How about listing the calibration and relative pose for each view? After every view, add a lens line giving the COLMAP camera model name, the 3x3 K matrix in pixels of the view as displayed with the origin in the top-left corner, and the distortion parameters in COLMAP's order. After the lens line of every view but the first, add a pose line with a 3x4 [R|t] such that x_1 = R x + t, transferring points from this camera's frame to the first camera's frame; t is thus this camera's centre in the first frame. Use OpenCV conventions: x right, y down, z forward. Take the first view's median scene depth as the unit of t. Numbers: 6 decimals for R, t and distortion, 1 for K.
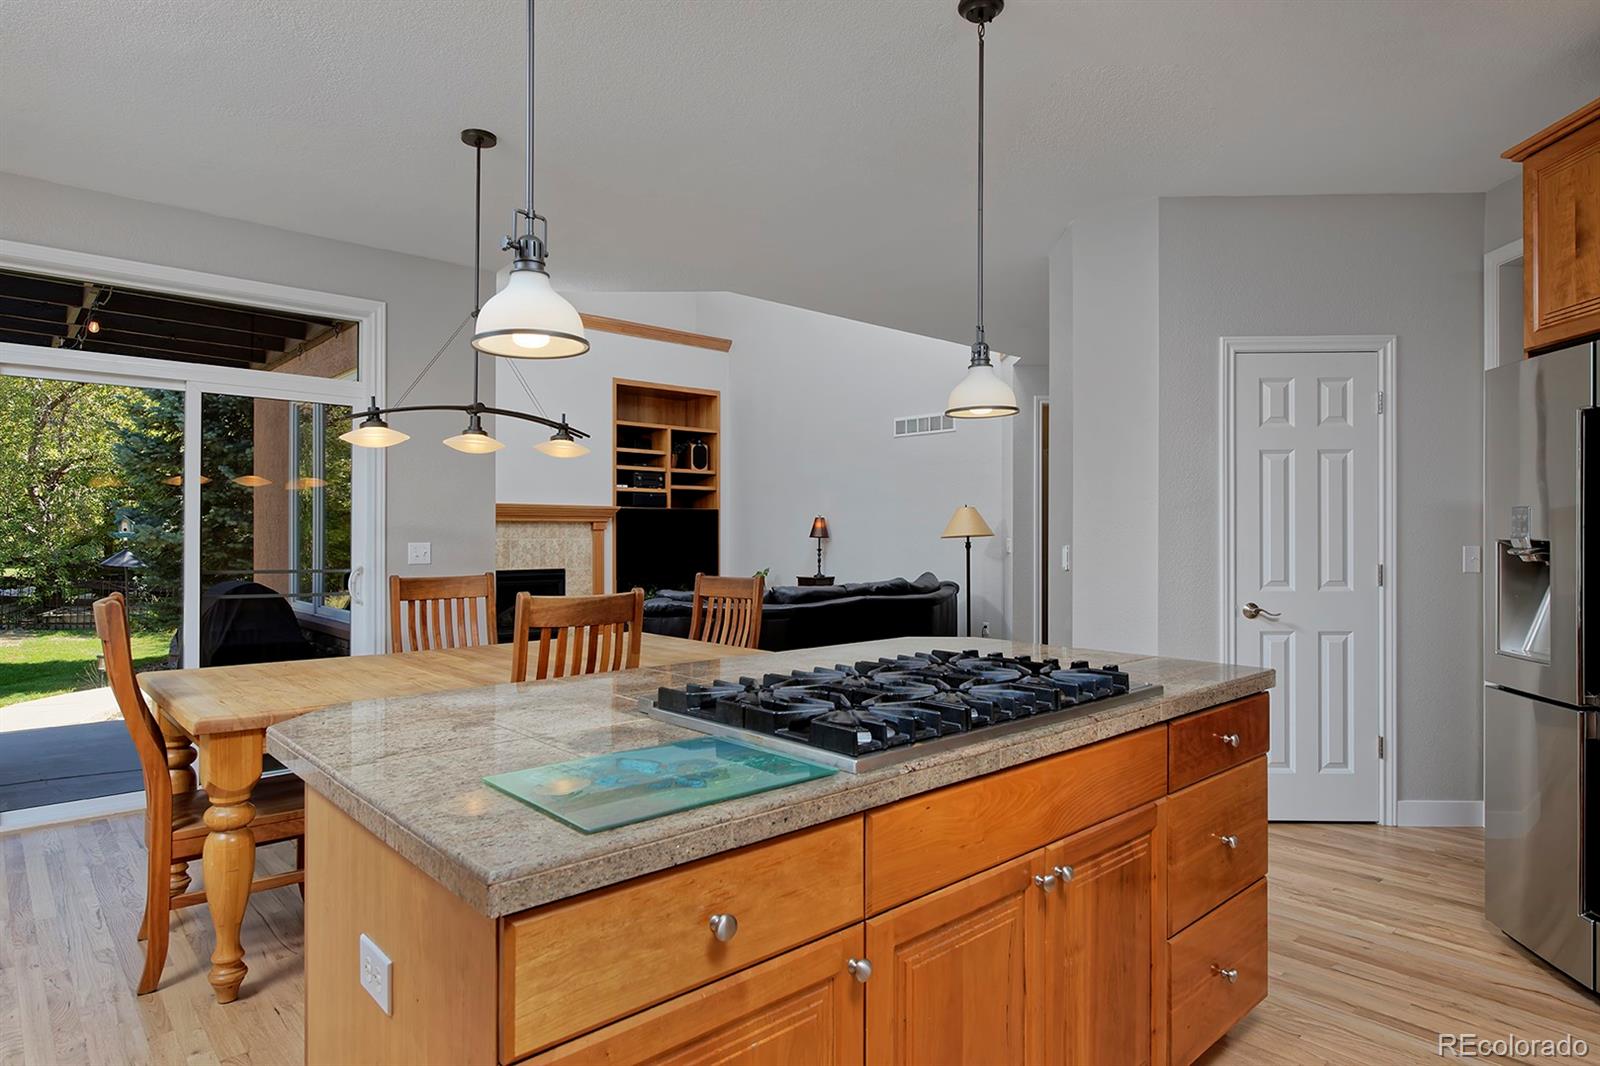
lens RADIAL K [[907.3, 0, 800.0], [0, 907.3, 533.0], [0, 0, 1]] dist [0.000909, -0.000001]
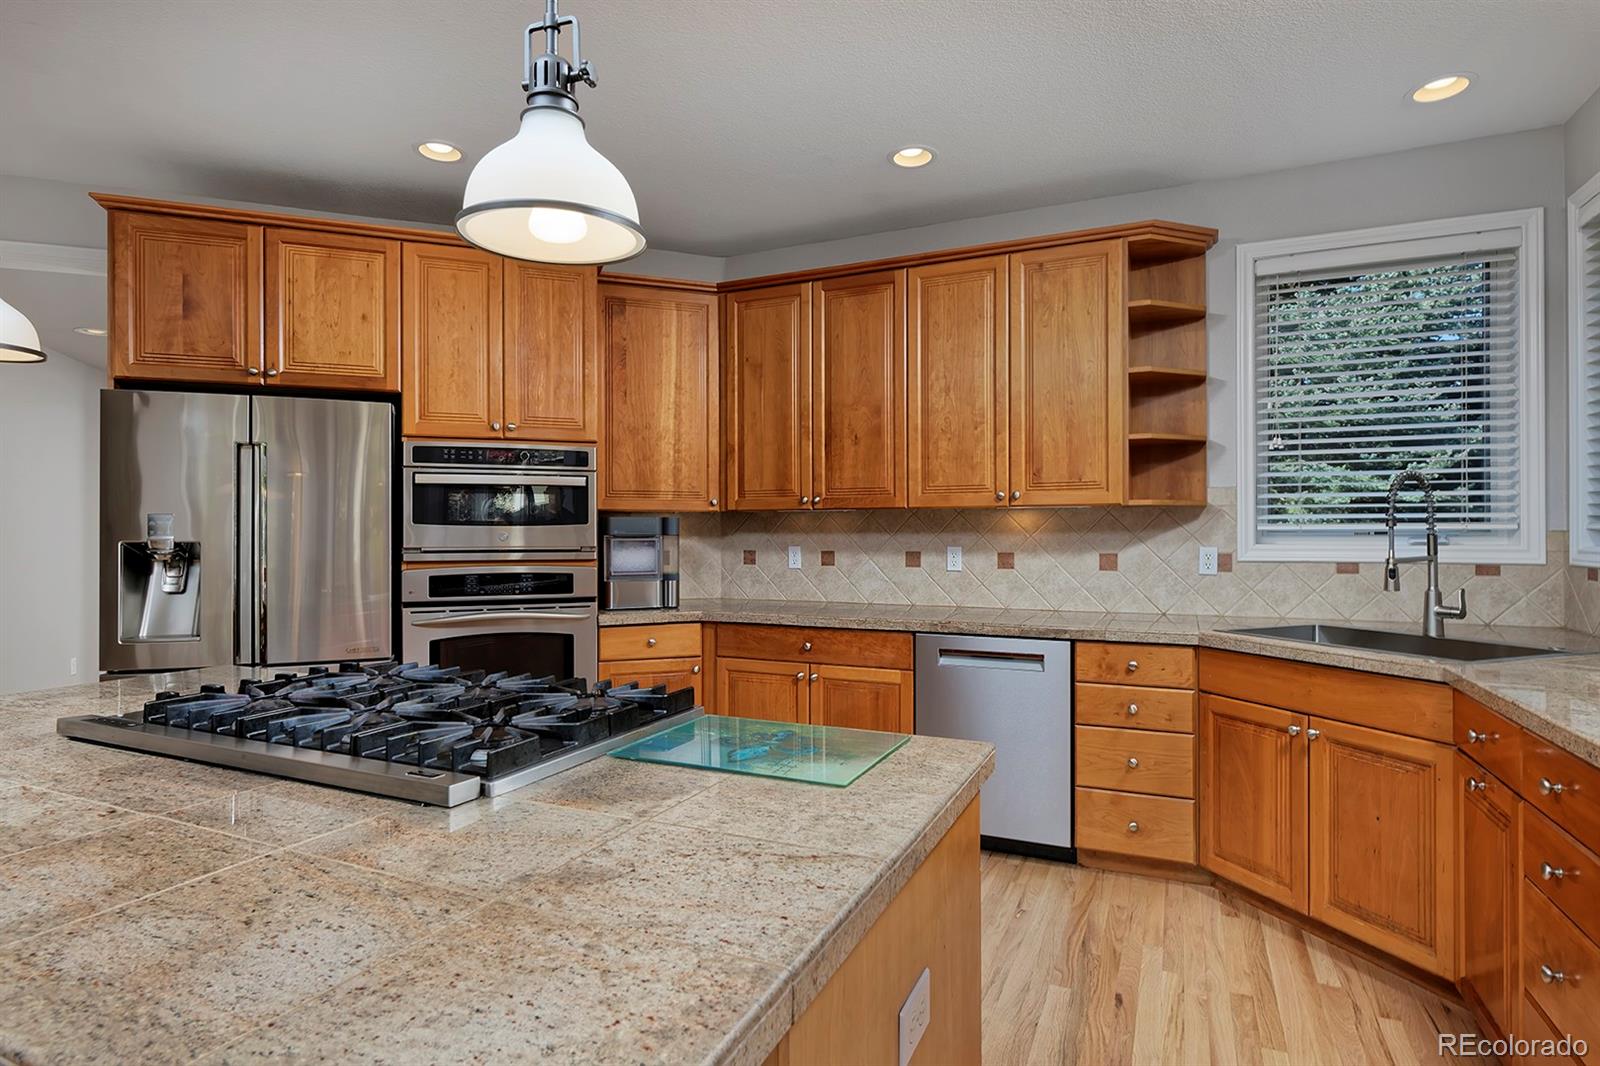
lens RADIAL K [[844.7, 0, 800.0], [0, 844.7, 533.0], [0, 0, 1]] dist [-0.001832, 0.000156]
pose [[-0.394888, 0.001585, 0.918728, -0.570610], [0.000534, 0.999999, -0.001495, -0.001268], [-0.918729, -0.000100, -0.394888, 0.682602]]
